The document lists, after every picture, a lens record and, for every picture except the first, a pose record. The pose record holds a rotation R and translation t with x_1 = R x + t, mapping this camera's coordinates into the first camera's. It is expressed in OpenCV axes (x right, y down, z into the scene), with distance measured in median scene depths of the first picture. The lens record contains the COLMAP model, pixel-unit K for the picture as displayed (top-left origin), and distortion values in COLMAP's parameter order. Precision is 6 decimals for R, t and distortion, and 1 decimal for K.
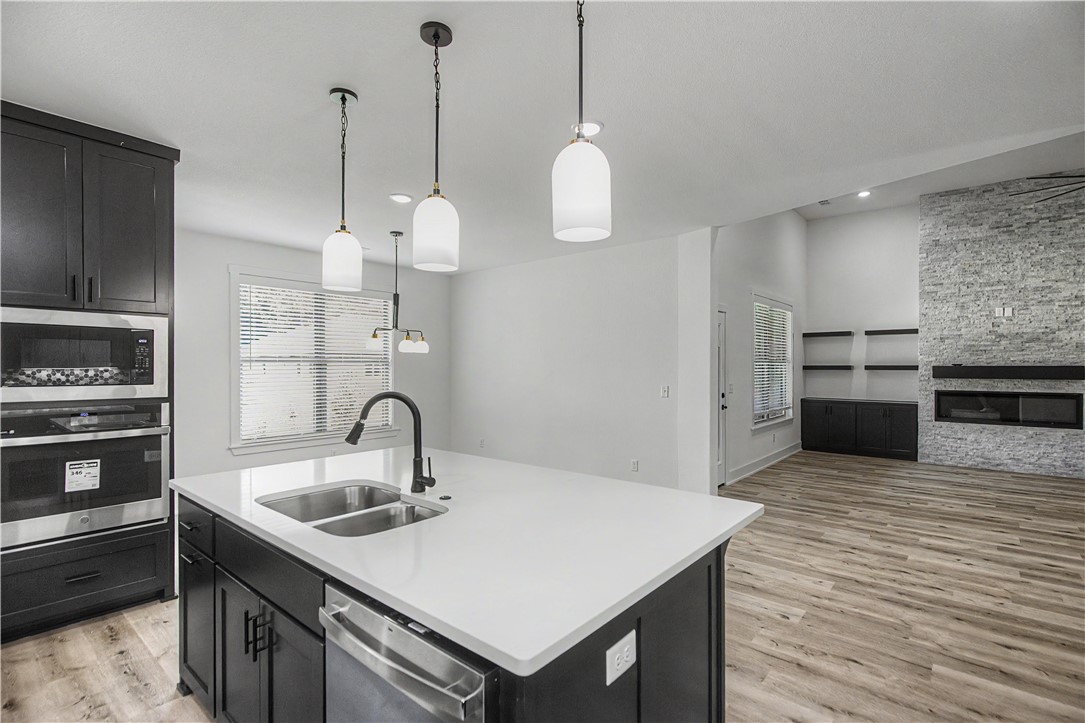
lens RADIAL K [[508.3, 0, 560.8], [0, 508.3, 366.6], [0, 0, 1]] dist [0.004442, 0.000327]
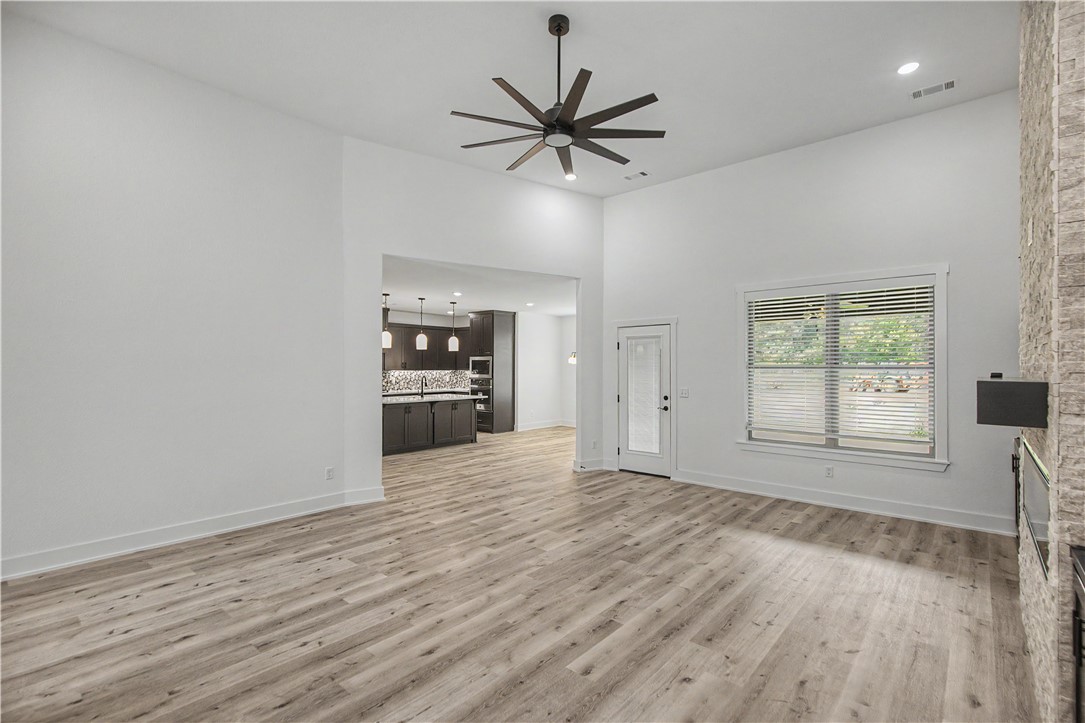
lens RADIAL K [[494.4, 0, 554.7], [0, 494.4, 360.9], [0, 0, 1]] dist [0.003789, 0.000018]
pose [[-0.020696, -0.012727, -0.999705, 1.288456], [-0.002285, 0.999917, -0.012683, -0.009724], [0.999783, 0.002022, -0.020723, 0.700984]]
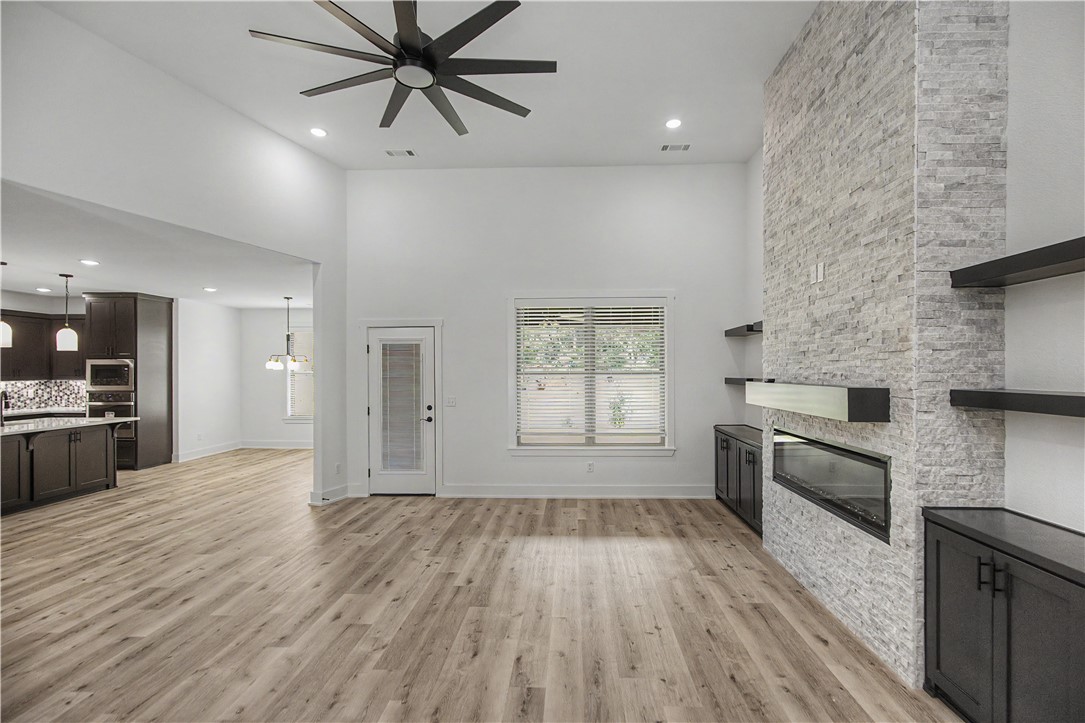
lens RADIAL K [[494.4, 0, 556.2], [0, 494.4, 368.7], [0, 0, 1]] dist [0.003789, 0.000018]
pose [[0.604618, -0.004208, -0.796505, 1.146874], [0.003926, 0.999990, -0.002303, -0.016750], [0.796506, -0.001735, 0.604628, 0.542457]]
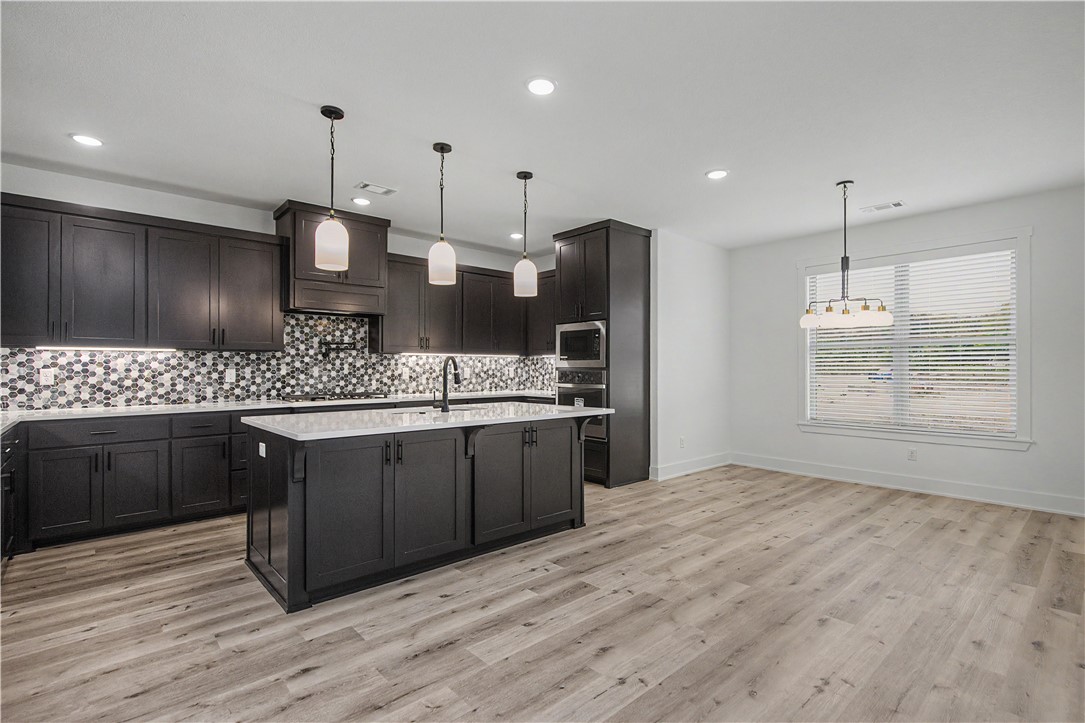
lens RADIAL K [[508.3, 0, 555.7], [0, 508.3, 366.5], [0, 0, 1]] dist [0.004442, 0.000327]
pose [[-0.146598, -0.004450, -0.989186, 0.426540], [0.001597, 0.999988, -0.004736, 0.029255], [0.989195, -0.002274, -0.146589, 0.496385]]
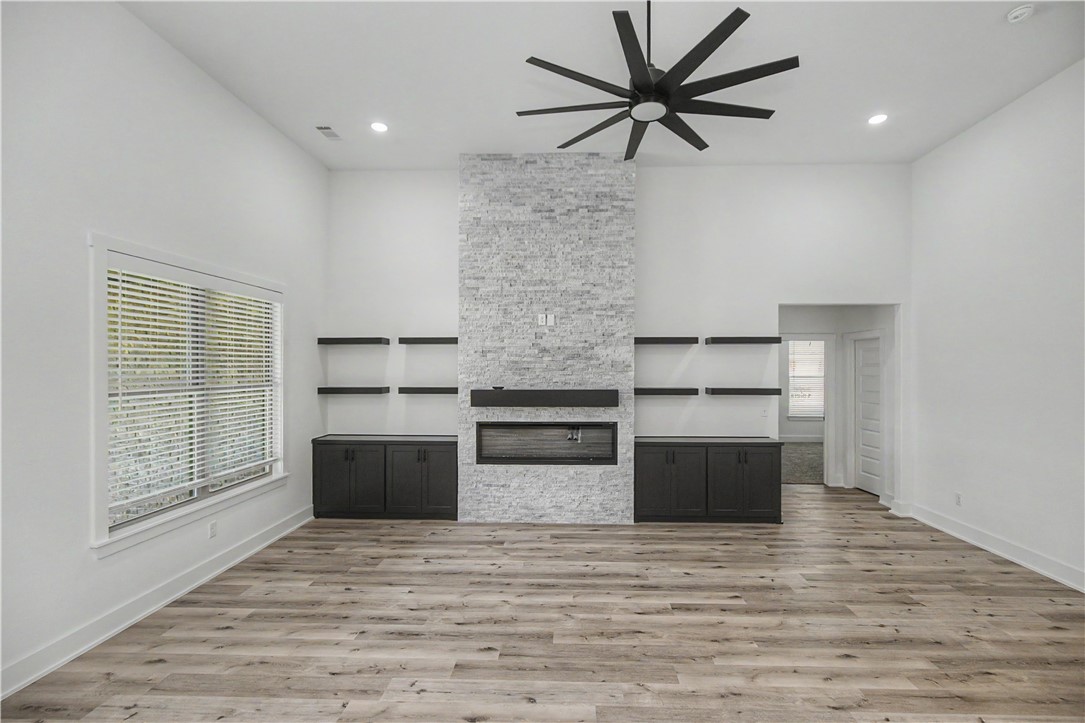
lens RADIAL K [[494.4, 0, 553.2], [0, 494.4, 365.4], [0, 0, 1]] dist [0.003789, 0.000018]
pose [[0.801925, 0.000126, 0.597424, 0.445099], [0.001956, 0.999994, -0.002835, -0.036883], [-0.597421, 0.003442, 0.801920, 0.405328]]
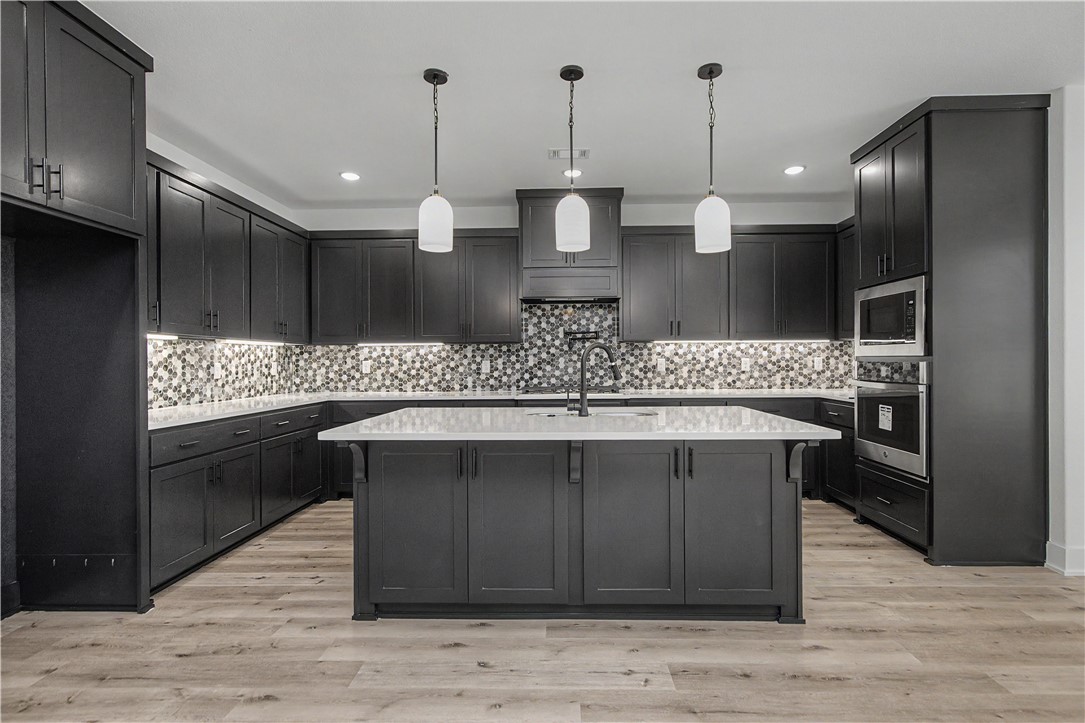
lens RADIAL K [[526.0, 0, 553.3], [0, 526.0, 359.4], [0, 0, 1]] dist [-0.002622, 0.002211]
pose [[-0.787216, 0.003475, -0.616667, 0.195714], [0.006026, 0.999980, -0.002058, 0.029308], [0.616648, -0.005336, -0.787221, 0.622669]]
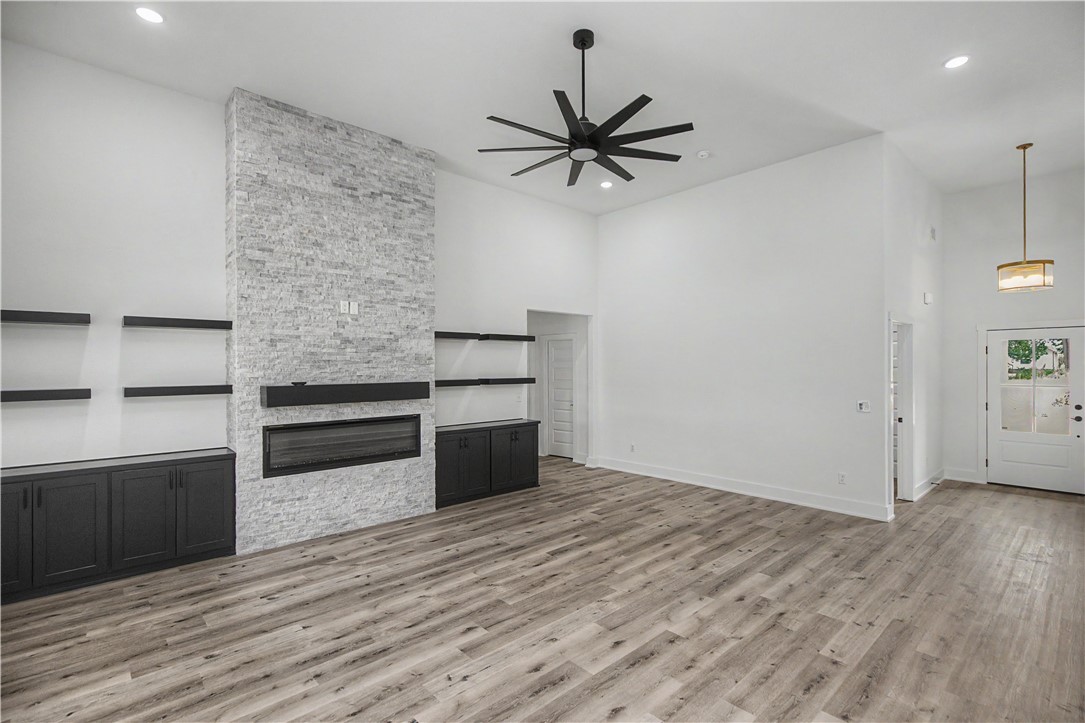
lens RADIAL K [[508.3, 0, 550.1], [0, 508.3, 366.9], [0, 0, 1]] dist [0.004442, 0.000327]
pose [[0.142343, -0.004690, 0.989806, 0.215173], [0.005240, 0.999978, 0.003984, -0.027059], [-0.989804, 0.004620, 0.142364, 0.652508]]
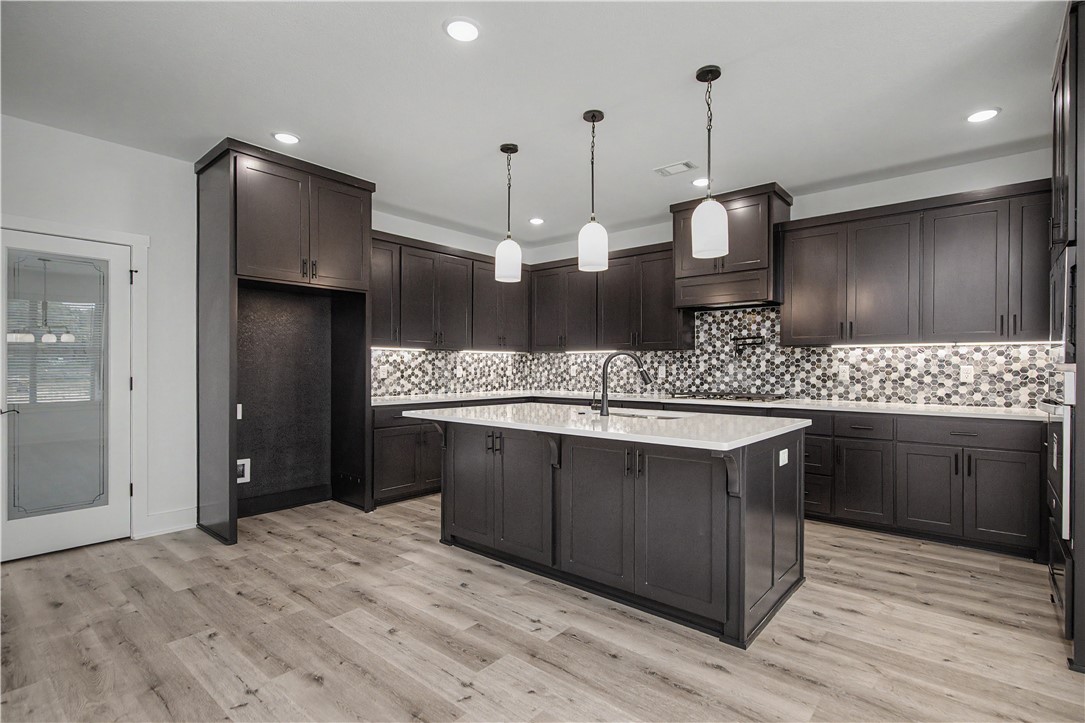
lens RADIAL K [[519.5, 0, 555.8], [0, 519.5, 365.3], [0, 0, 1]] dist [-0.000616, -0.000883]
pose [[-0.999982, -0.002781, 0.005361, -0.042572], [-0.002796, 0.999992, -0.002810, 0.030253], [-0.005354, -0.002825, -0.999982, 0.777975]]
